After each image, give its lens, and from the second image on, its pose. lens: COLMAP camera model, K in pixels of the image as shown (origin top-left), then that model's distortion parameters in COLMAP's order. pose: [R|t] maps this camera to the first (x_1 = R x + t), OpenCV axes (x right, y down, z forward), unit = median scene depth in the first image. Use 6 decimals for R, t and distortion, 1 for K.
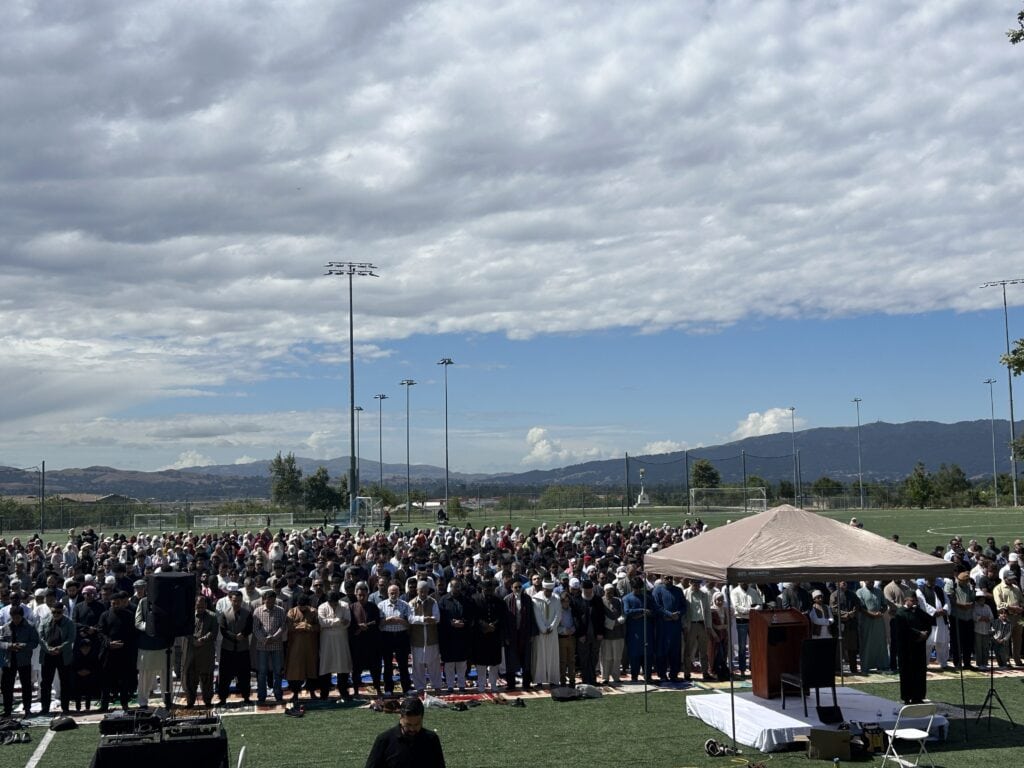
lens RADIAL K [[1244.7, 0, 526.1], [0, 1244.7, 387.0], [0, 0, 1]] dist [0.102116, 0.000000]
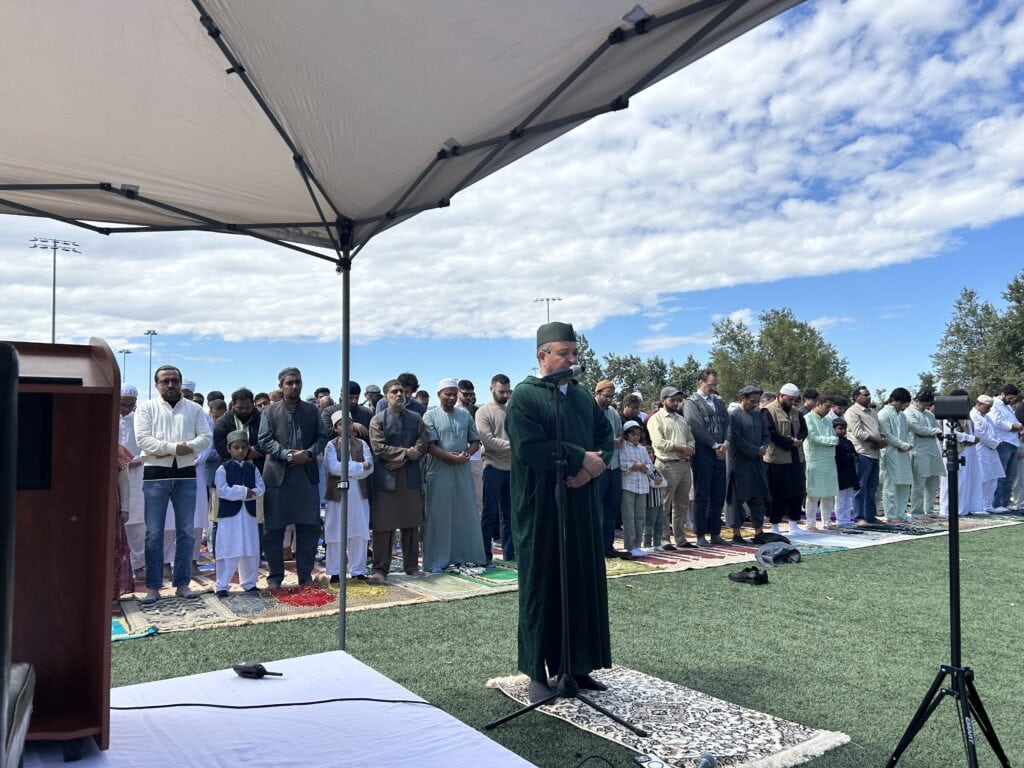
lens RADIAL K [[751.3, 0, 510.9], [0, 751.3, 386.8], [0, 0, 1]] dist [-0.010716, -0.007087]
pose [[0.943325, 0.034100, 0.330114, 0.053997], [-0.031733, 0.999418, -0.012556, 0.042321], [-0.330350, 0.001369, 0.943857, 0.193699]]
